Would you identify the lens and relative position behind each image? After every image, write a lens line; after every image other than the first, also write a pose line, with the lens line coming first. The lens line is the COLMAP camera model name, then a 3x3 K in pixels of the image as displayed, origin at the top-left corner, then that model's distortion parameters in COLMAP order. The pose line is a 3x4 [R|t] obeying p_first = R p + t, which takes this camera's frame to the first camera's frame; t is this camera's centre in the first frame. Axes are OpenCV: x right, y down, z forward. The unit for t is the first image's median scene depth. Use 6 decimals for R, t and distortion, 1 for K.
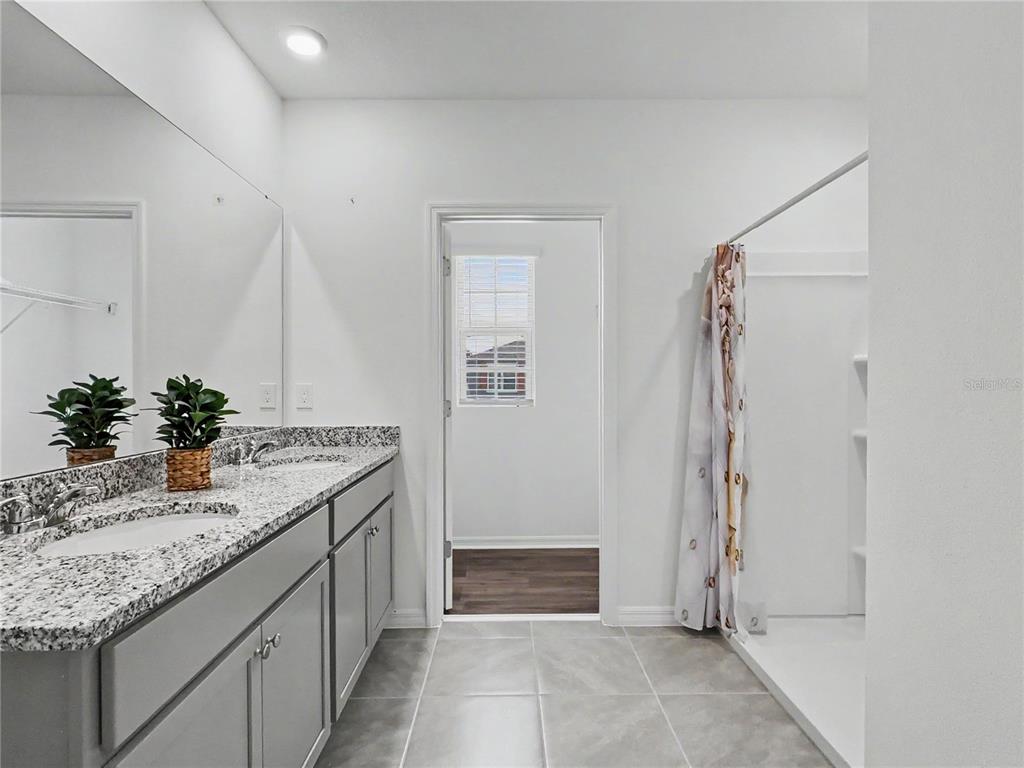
lens RADIAL K [[517.1, 0, 510.1], [0, 517.1, 383.7], [0, 0, 1]] dist [-0.002541, 0.001508]
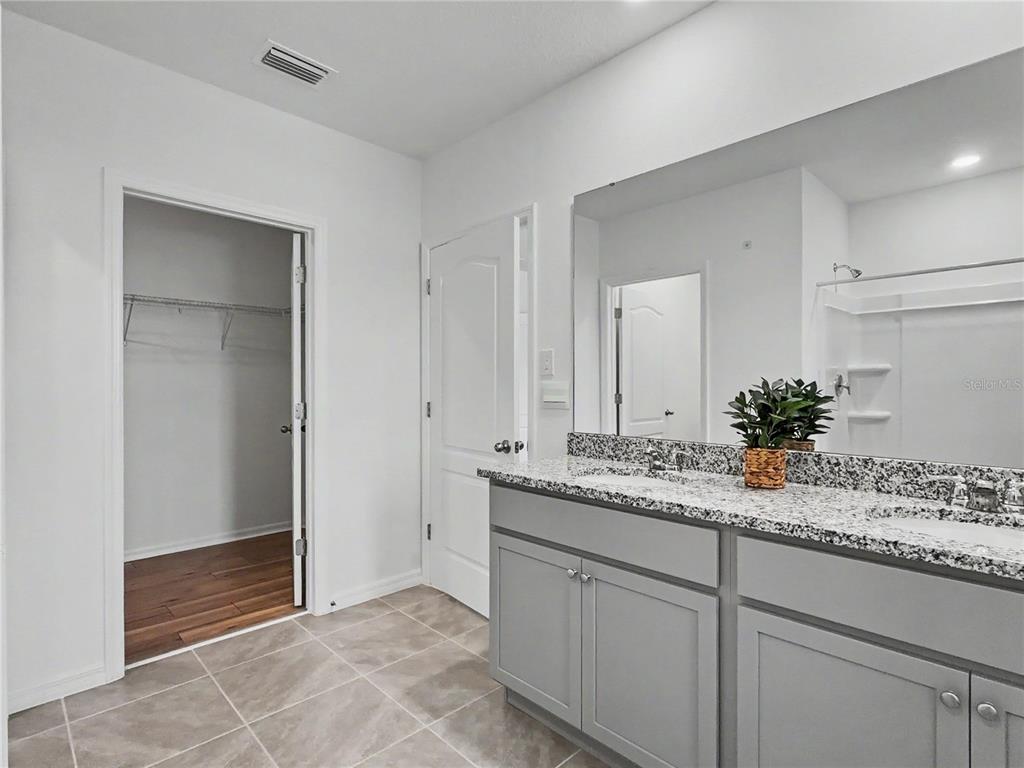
lens RADIAL K [[517.1, 0, 504.3], [0, 517.1, 384.5], [0, 0, 1]] dist [-0.002541, 0.001508]
pose [[-0.720858, 0.002743, -0.693078, 0.308619], [0.002547, 0.999996, 0.001308, -0.003204], [0.693078, -0.000822, -0.720862, 0.900022]]
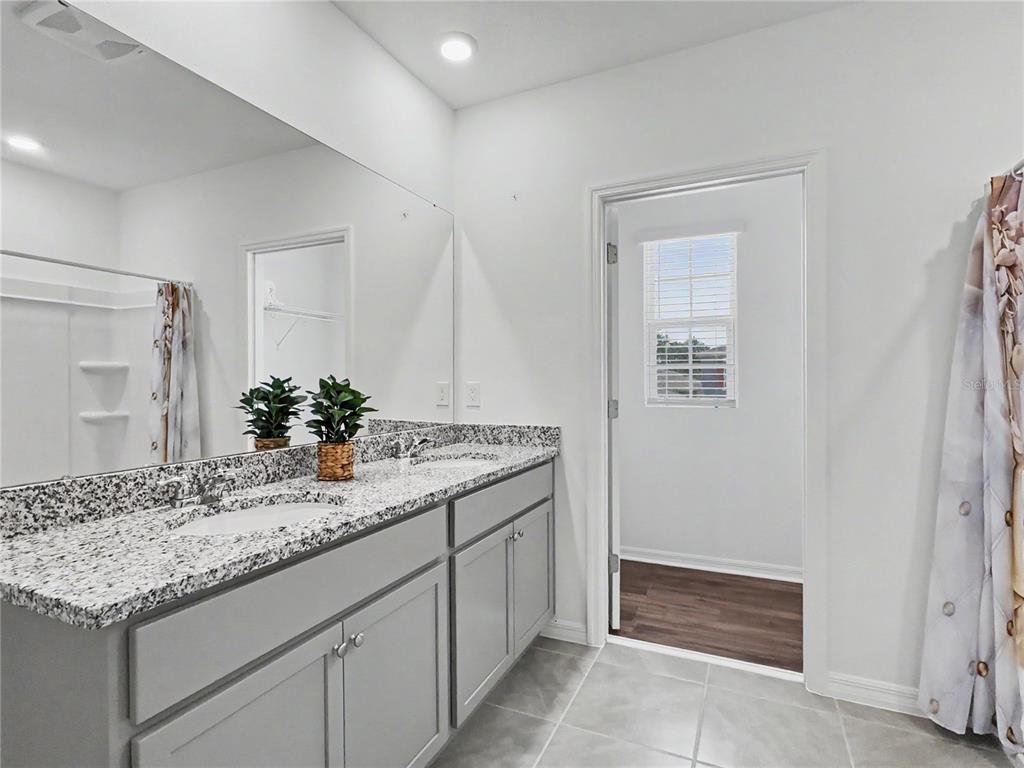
lens RADIAL K [[517.1, 0, 511.5], [0, 517.1, 382.1], [0, 0, 1]] dist [-0.002541, 0.001508]
pose [[0.903409, -0.002993, -0.428770, 0.120705], [0.003601, 0.999993, 0.000608, -0.000687], [0.428765, -0.002093, 0.903414, 0.110989]]
